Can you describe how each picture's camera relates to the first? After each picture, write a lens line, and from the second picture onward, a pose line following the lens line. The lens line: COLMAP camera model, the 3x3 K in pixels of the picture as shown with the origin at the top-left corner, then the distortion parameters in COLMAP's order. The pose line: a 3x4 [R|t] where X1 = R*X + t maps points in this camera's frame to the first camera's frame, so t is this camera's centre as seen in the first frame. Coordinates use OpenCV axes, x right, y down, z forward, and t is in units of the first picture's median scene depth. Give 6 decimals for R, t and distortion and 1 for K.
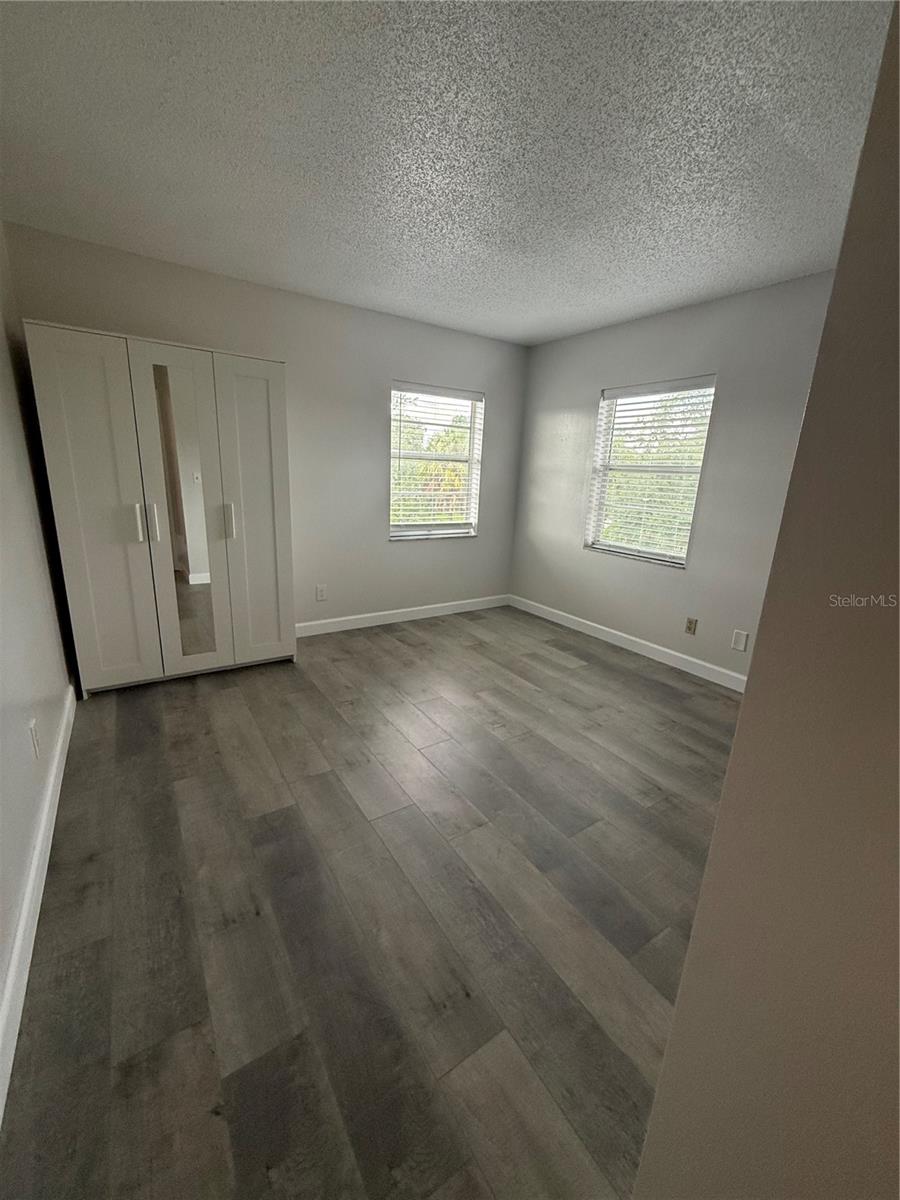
lens RADIAL K [[484.6, 0, 473.3], [0, 484.6, 604.1], [0, 0, 1]] dist [0.001814, 0.000124]
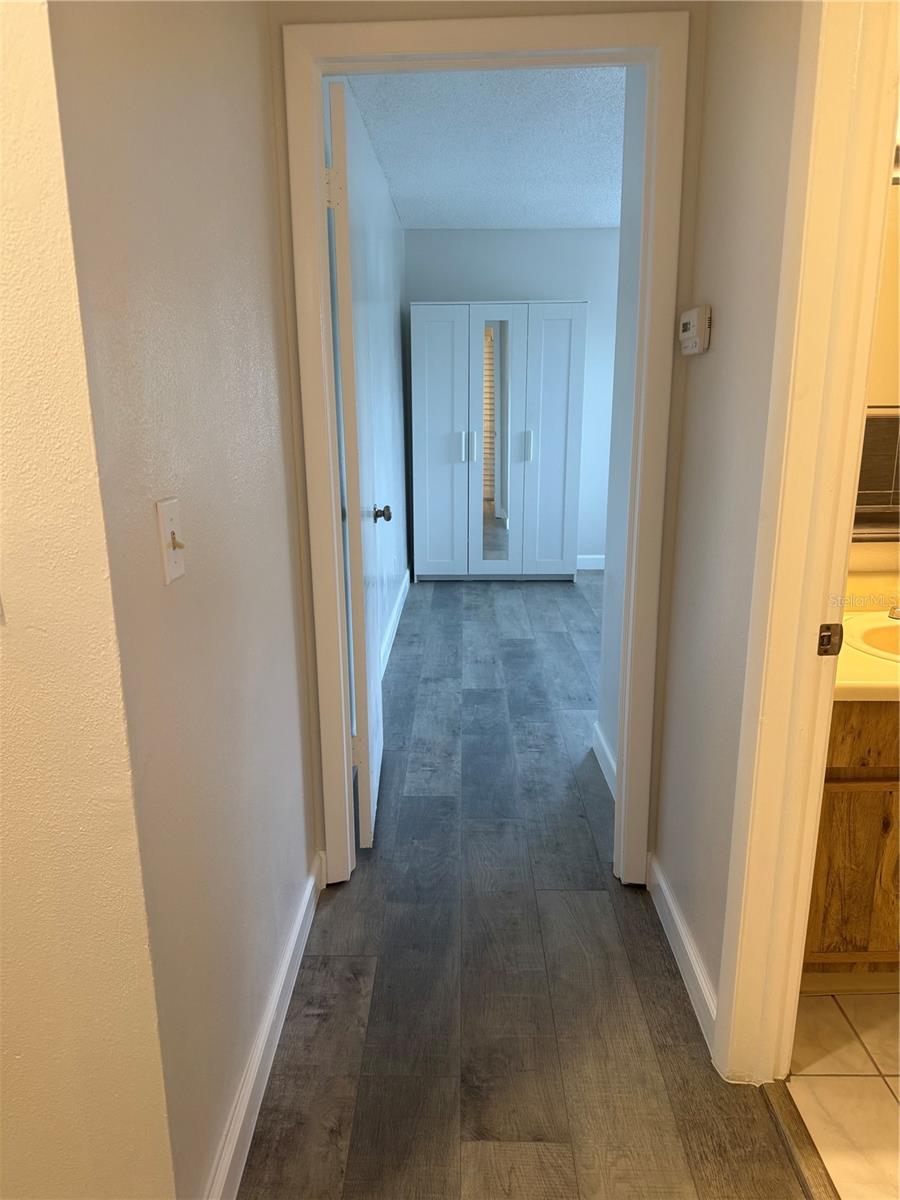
lens RADIAL K [[871.7, 0, 450.0], [0, 871.7, 600.0], [0, 0, 1]] dist [-0.004719, -0.001593]
pose [[0.810159, 0.077117, -0.581116, 0.786841], [-0.103592, 0.994542, -0.012440, 0.329099], [0.576985, 0.070277, 0.813726, -1.042917]]
